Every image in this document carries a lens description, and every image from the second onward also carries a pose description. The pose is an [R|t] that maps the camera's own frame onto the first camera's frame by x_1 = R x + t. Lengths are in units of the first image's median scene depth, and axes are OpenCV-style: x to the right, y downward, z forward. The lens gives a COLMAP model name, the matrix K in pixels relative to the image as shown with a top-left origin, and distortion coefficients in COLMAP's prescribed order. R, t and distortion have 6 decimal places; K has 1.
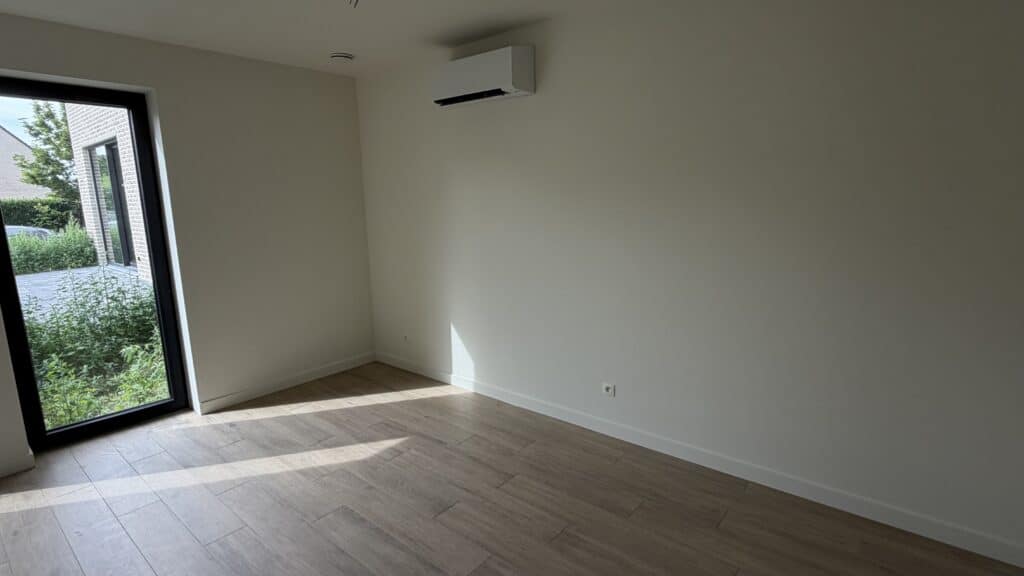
lens RADIAL K [[504.9, 0, 512.0], [0, 504.9, 288.0], [0, 0, 1]] dist [-0.002514, 0.000730]
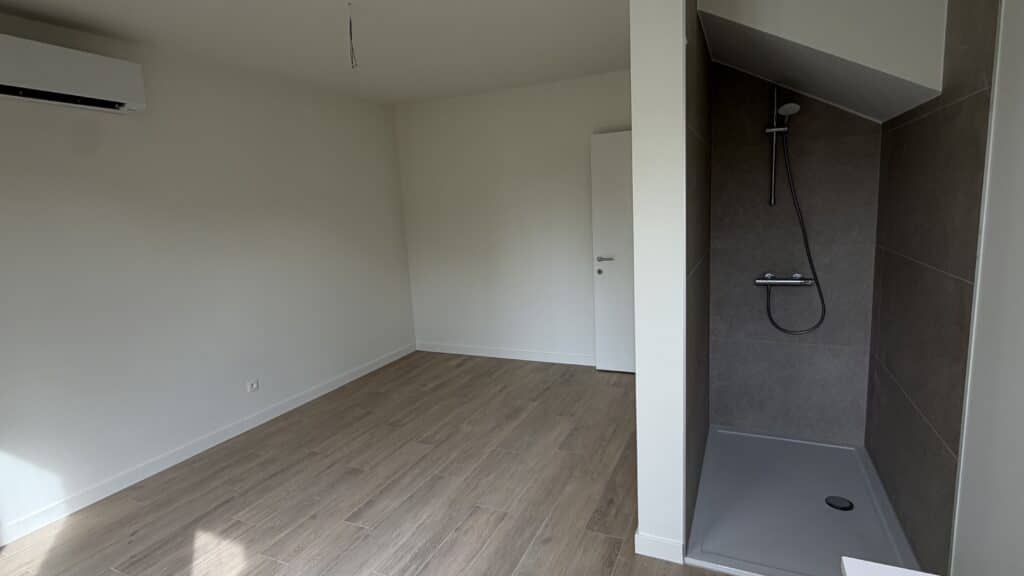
lens RADIAL K [[504.9, 0, 512.0], [0, 504.9, 288.0], [0, 0, 1]] dist [-0.002514, 0.000730]
pose [[-0.260919, -0.114772, 0.958514, -1.090961], [0.239080, 0.954293, 0.179347, -0.083825], [-0.935287, 0.275956, -0.221554, 0.654556]]
